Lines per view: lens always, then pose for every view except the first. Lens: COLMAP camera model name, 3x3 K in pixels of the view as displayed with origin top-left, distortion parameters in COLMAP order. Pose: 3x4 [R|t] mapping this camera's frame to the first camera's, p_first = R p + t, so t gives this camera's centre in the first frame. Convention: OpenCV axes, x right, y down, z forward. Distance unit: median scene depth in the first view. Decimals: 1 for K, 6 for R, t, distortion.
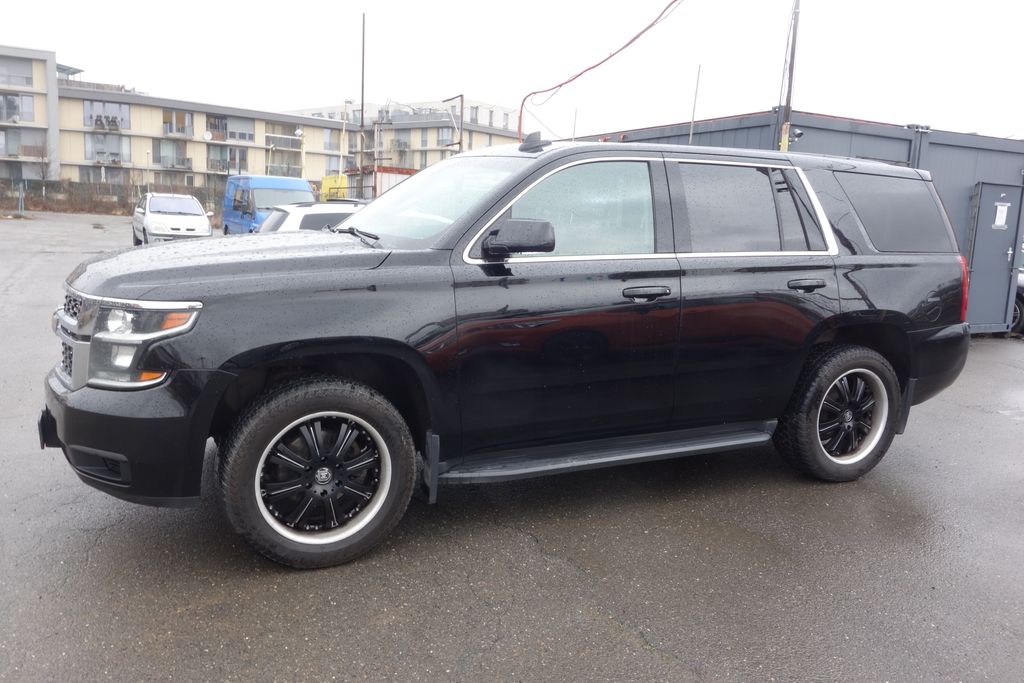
lens RADIAL K [[815.9, 0, 513.5], [0, 815.9, 341.4], [0, 0, 1]] dist [-0.005805, 0.001083]
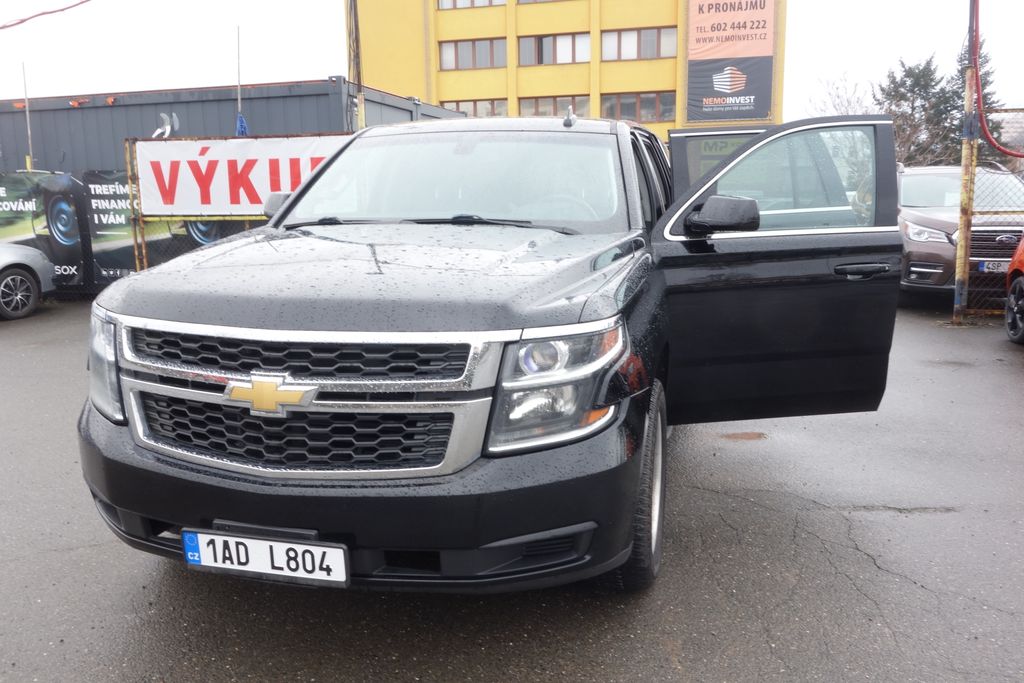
lens RADIAL K [[815.9, 0, 515.6], [0, 815.9, 342.1], [0, 0, 1]] dist [-0.005805, 0.001083]
pose [[0.656873, -0.187229, 0.730386, -0.699475], [0.156209, 0.981456, 0.111102, -0.084023], [-0.737643, 0.041113, 0.673939, 0.339393]]
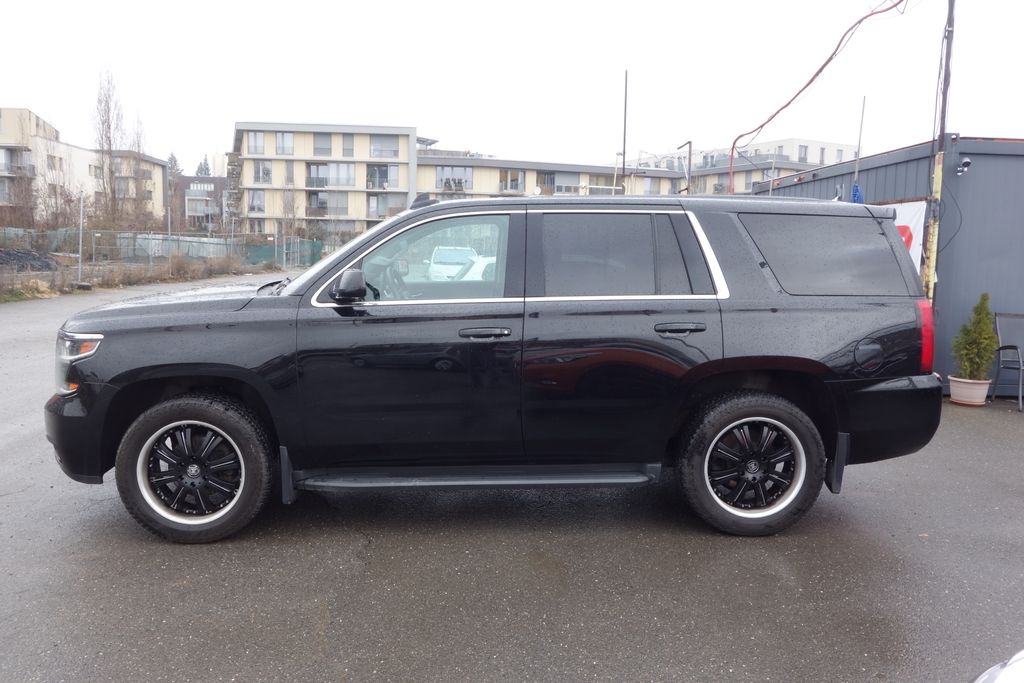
lens RADIAL K [[815.9, 0, 513.9], [0, 815.9, 338.8], [0, 0, 1]] dist [-0.005805, 0.001083]
pose [[0.917979, 0.016988, -0.396266, 0.524862], [-0.039733, 0.997995, -0.049260, 0.000334], [0.394635, 0.060965, 0.916813, 0.006487]]
